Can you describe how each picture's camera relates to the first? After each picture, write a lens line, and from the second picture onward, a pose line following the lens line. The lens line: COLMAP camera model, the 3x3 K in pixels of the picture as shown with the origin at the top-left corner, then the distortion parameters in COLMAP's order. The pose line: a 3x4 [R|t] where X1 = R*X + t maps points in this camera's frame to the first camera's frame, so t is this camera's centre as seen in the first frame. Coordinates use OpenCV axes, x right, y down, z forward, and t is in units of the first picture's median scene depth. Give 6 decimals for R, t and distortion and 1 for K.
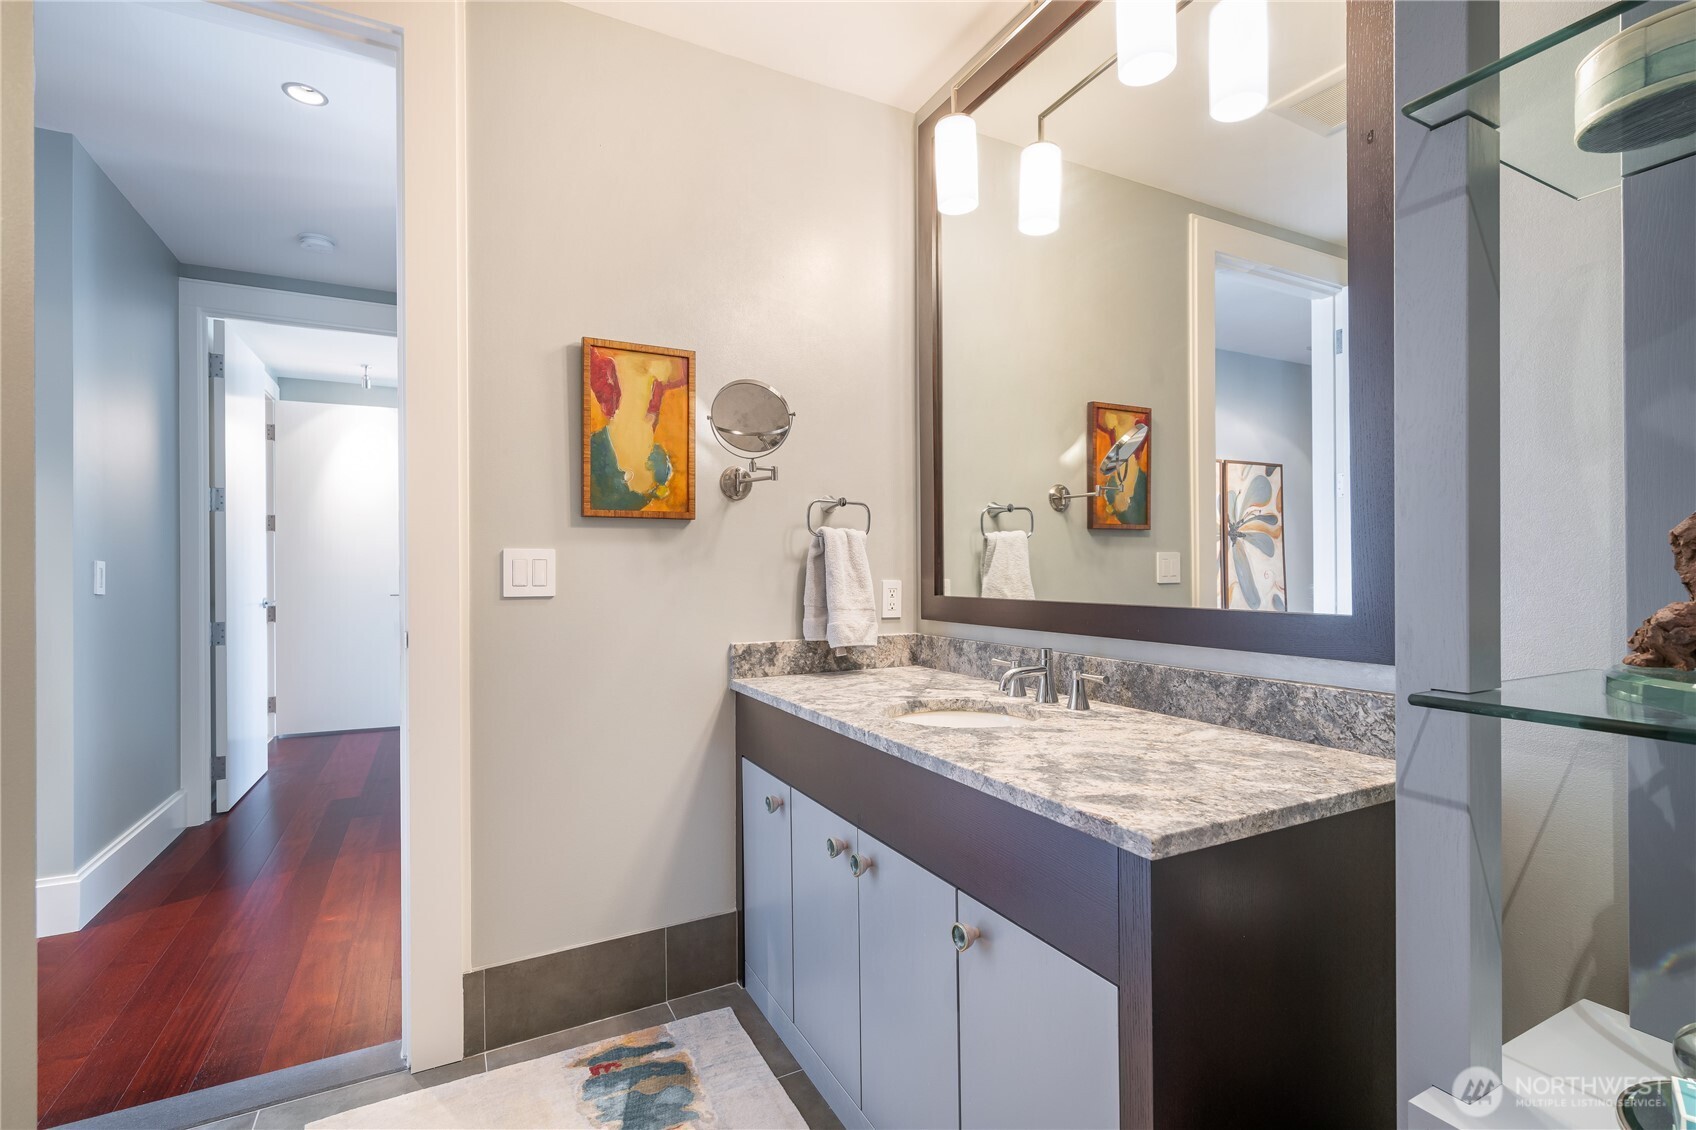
lens RADIAL K [[782.6, 0, 848.0], [0, 782.6, 565.0], [0, 0, 1]] dist [0.000143, -0.000026]
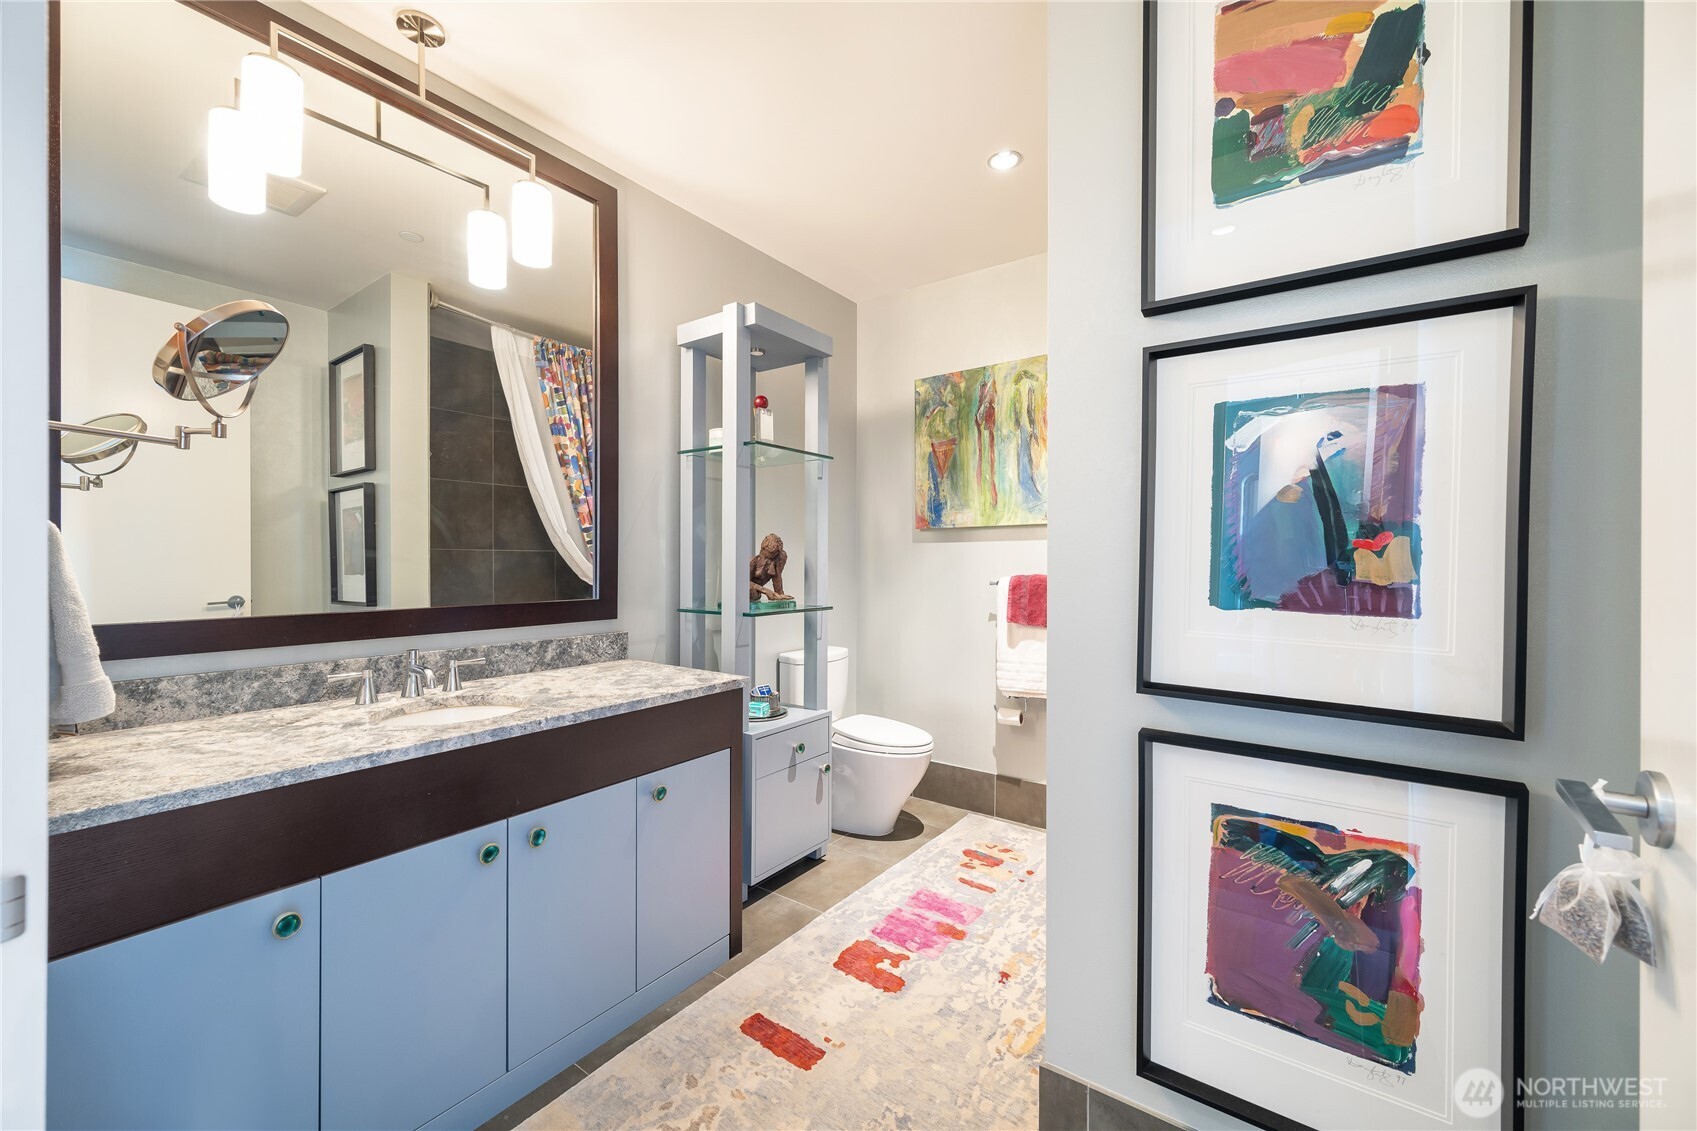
lens RADIAL K [[672.0, 0, 848.5], [0, 672.0, 565.5], [0, 0, 1]] dist [-0.000104, -0.000081]
pose [[-0.454314, -0.000734, 0.890841, -1.084289], [-0.002468, 0.999997, -0.000435, -0.021677], [-0.890838, -0.002396, -0.454315, 1.038699]]
